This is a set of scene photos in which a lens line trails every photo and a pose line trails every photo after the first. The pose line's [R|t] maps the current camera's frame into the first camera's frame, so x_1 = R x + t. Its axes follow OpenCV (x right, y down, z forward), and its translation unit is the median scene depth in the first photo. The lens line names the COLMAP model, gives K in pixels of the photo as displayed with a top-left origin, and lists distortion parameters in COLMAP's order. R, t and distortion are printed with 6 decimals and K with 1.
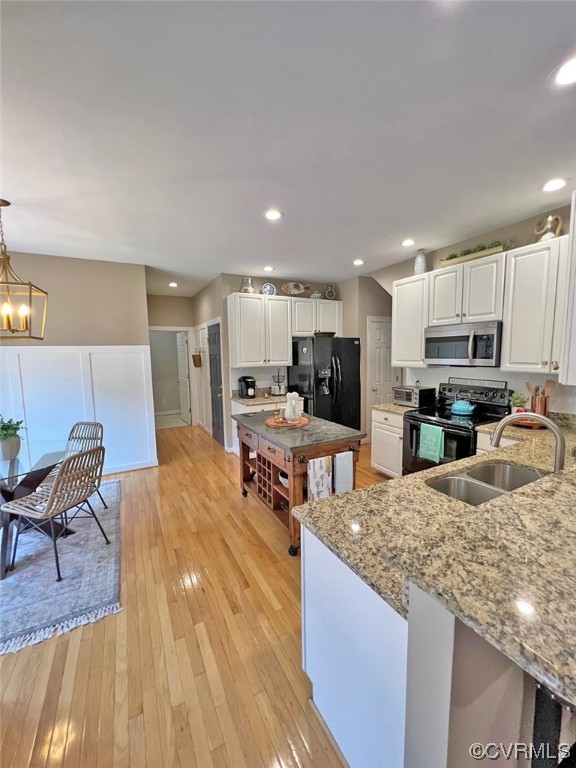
lens RADIAL K [[309.2, 0, 286.3], [0, 309.2, 385.3], [0, 0, 1]] dist [-0.004343, 0.001540]
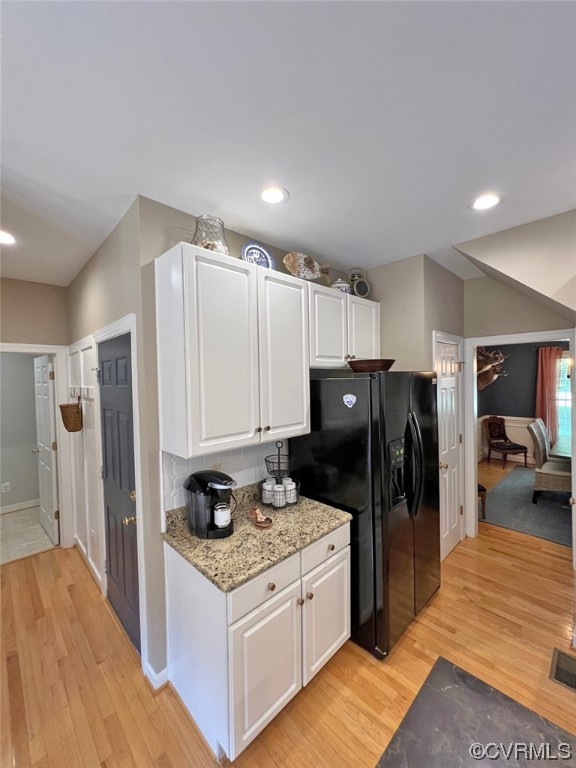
lens RADIAL K [[309.2, 0, 286.5], [0, 309.2, 385.1], [0, 0, 1]] dist [-0.004343, 0.001540]
pose [[0.960986, -0.009405, 0.276437, -0.173164], [0.034030, 0.995849, -0.084419, -0.123636], [-0.274495, 0.090532, 0.957317, 0.745570]]
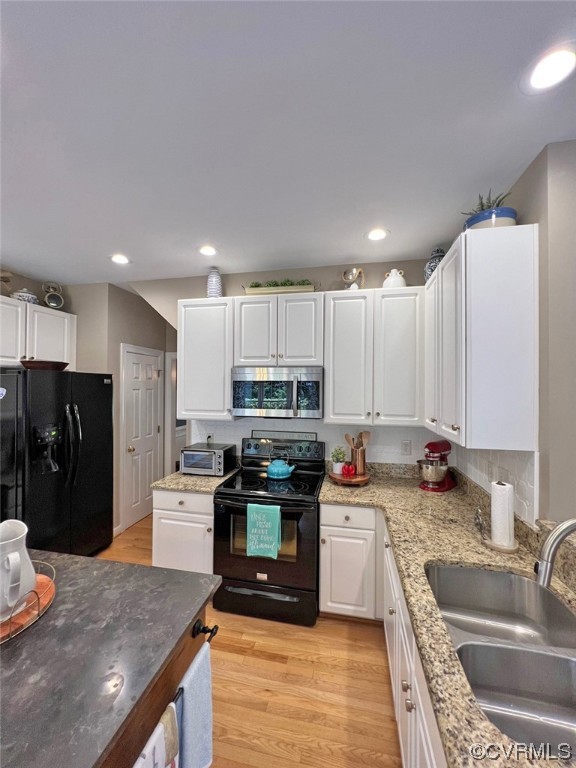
lens RADIAL K [[309.2, 0, 286.5], [0, 309.2, 385.3], [0, 0, 1]] dist [-0.004343, 0.001540]
pose [[0.639912, 0.026281, 0.767999, -0.036244], [0.064533, 0.994047, -0.087786, -0.061604], [-0.765734, 0.105737, 0.634406, 0.383333]]
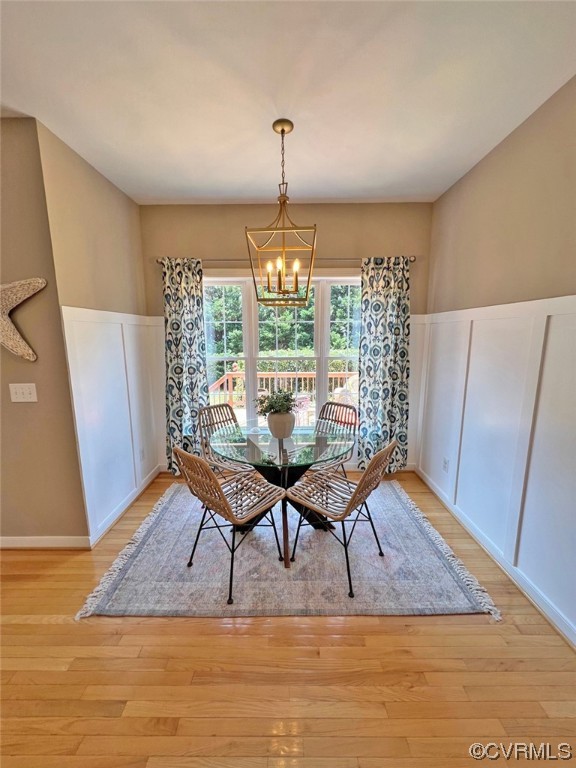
lens RADIAL K [[309.2, 0, 286.7], [0, 309.2, 385.0], [0, 0, 1]] dist [-0.004343, 0.001540]
pose [[-0.468878, 0.160163, -0.868620, -0.083837], [-0.085842, 0.970504, 0.225287, -0.078804], [0.879082, 0.180196, -0.441299, 0.904660]]
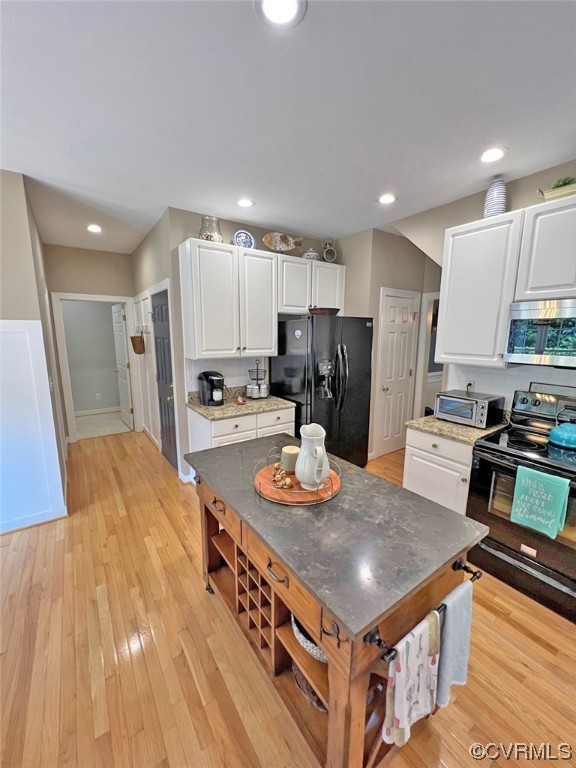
lens RADIAL K [[309.2, 0, 286.2], [0, 309.2, 385.6], [0, 0, 1]] dist [-0.004343, 0.001540]
pose [[0.992598, 0.000227, 0.121448, -0.058797], [-0.007779, 0.998063, 0.061716, -0.051355], [-0.121198, -0.062204, 0.990677, 0.395428]]
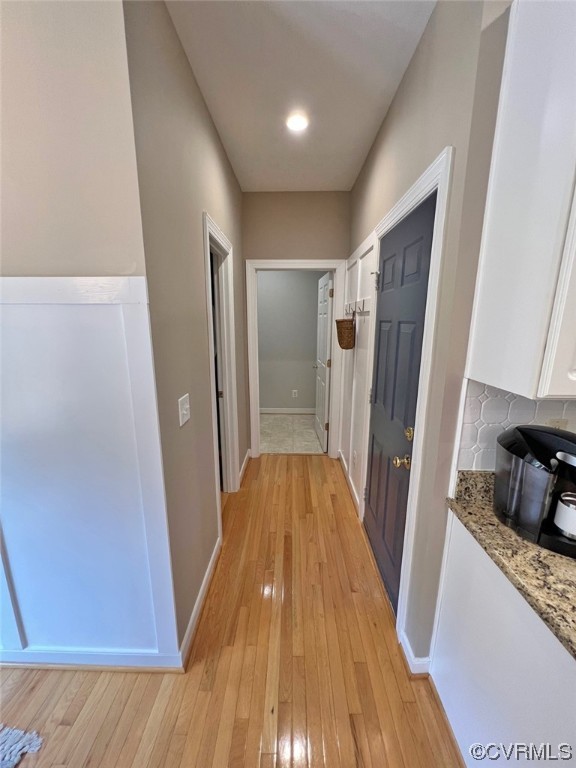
lens RADIAL K [[309.2, 0, 287.4], [0, 309.2, 383.9], [0, 0, 1]] dist [-0.004343, 0.001540]
pose [[0.874854, 0.119671, -0.469372, -0.236137], [-0.070189, 0.990093, 0.121611, -0.090168], [0.479275, -0.073447, 0.874586, 0.913731]]
